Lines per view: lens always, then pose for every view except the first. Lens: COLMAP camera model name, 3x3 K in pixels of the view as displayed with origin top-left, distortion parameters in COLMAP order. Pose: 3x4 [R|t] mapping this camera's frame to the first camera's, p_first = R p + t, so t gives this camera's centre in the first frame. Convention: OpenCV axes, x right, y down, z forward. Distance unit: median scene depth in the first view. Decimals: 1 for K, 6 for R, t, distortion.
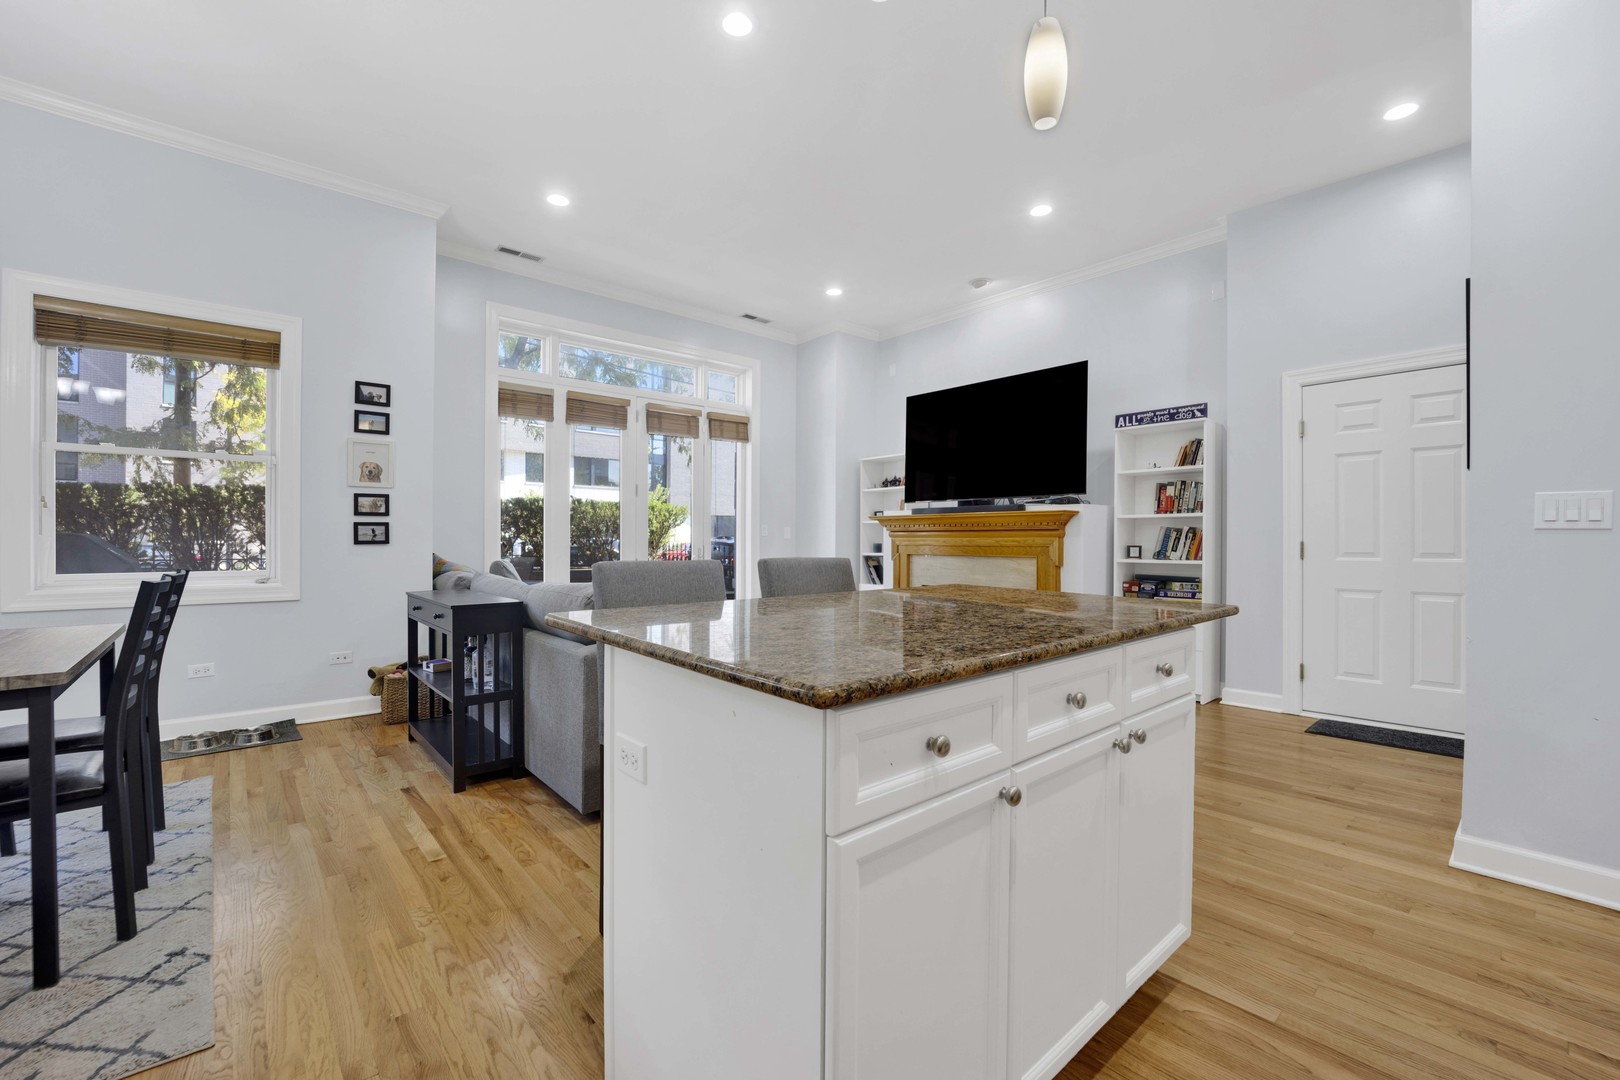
lens RADIAL K [[675.3, 0, 819.8], [0, 675.3, 543.4], [0, 0, 1]] dist [-0.022505, 0.001208]
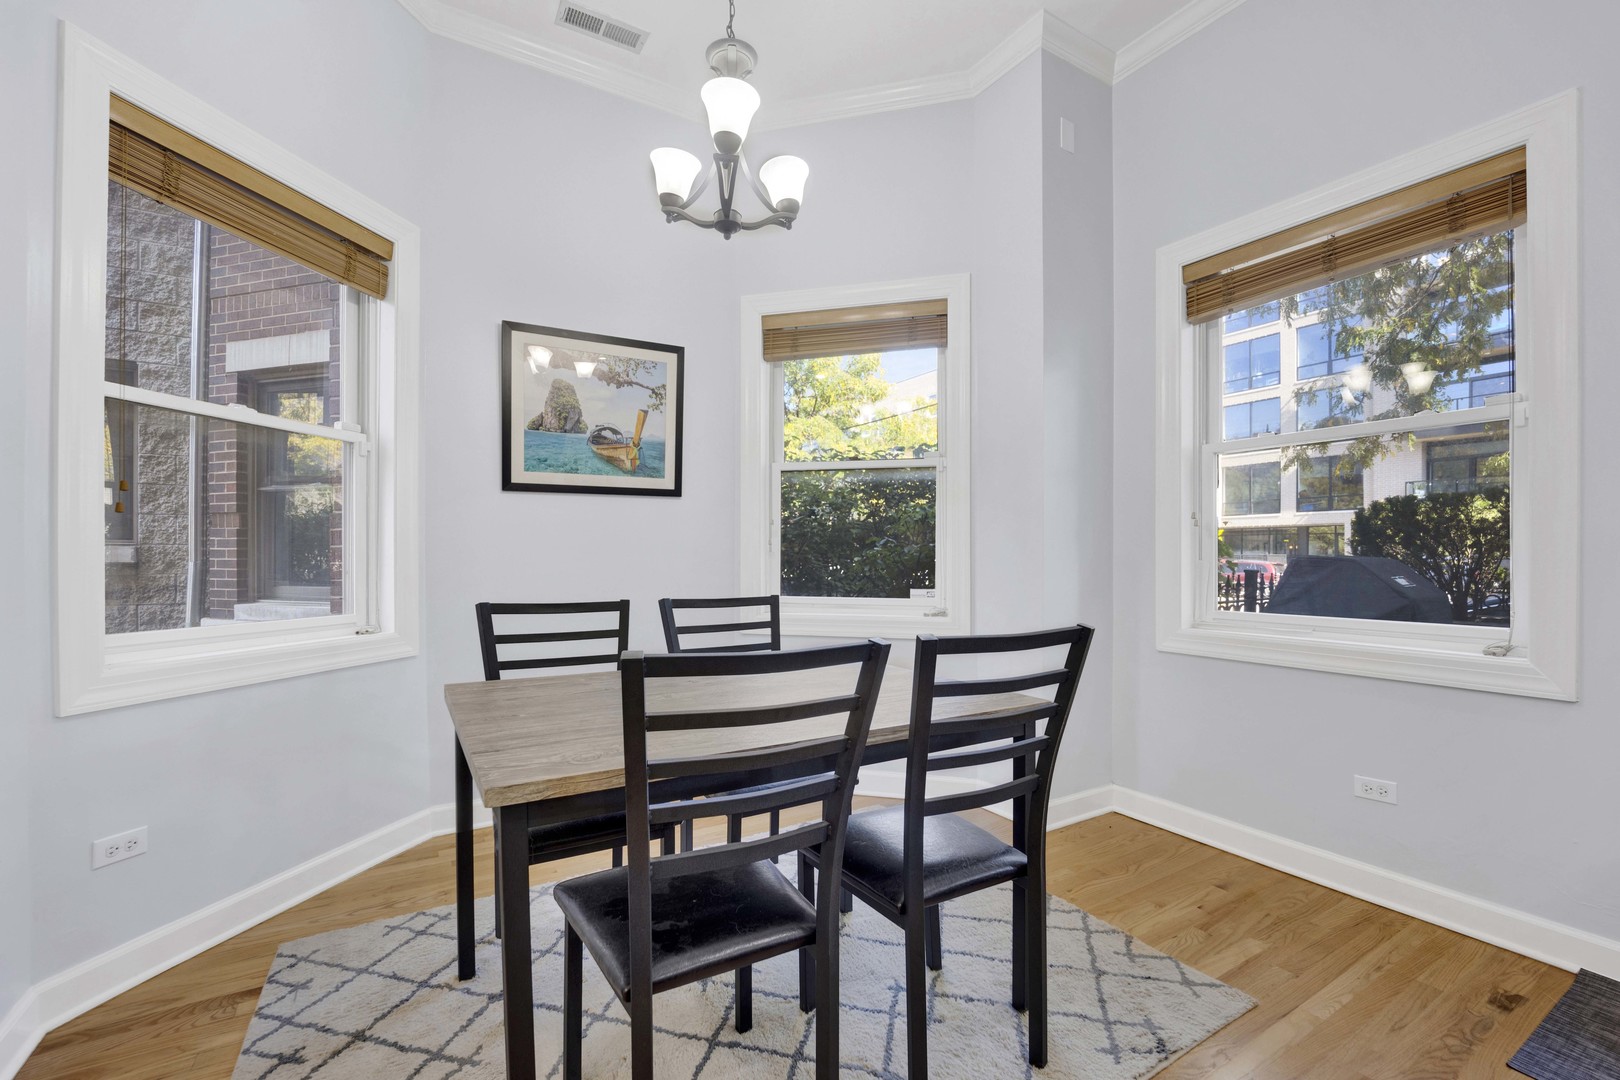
lens RADIAL K [[675.3, 0, 808.0], [0, 675.3, 556.8], [0, 0, 1]] dist [-0.022505, 0.001208]
pose [[-0.188902, 0.000924, -0.981996, -0.184311], [-0.008379, 0.999962, 0.002553, -0.009873], [0.981960, 0.008711, -0.188887, 0.441271]]
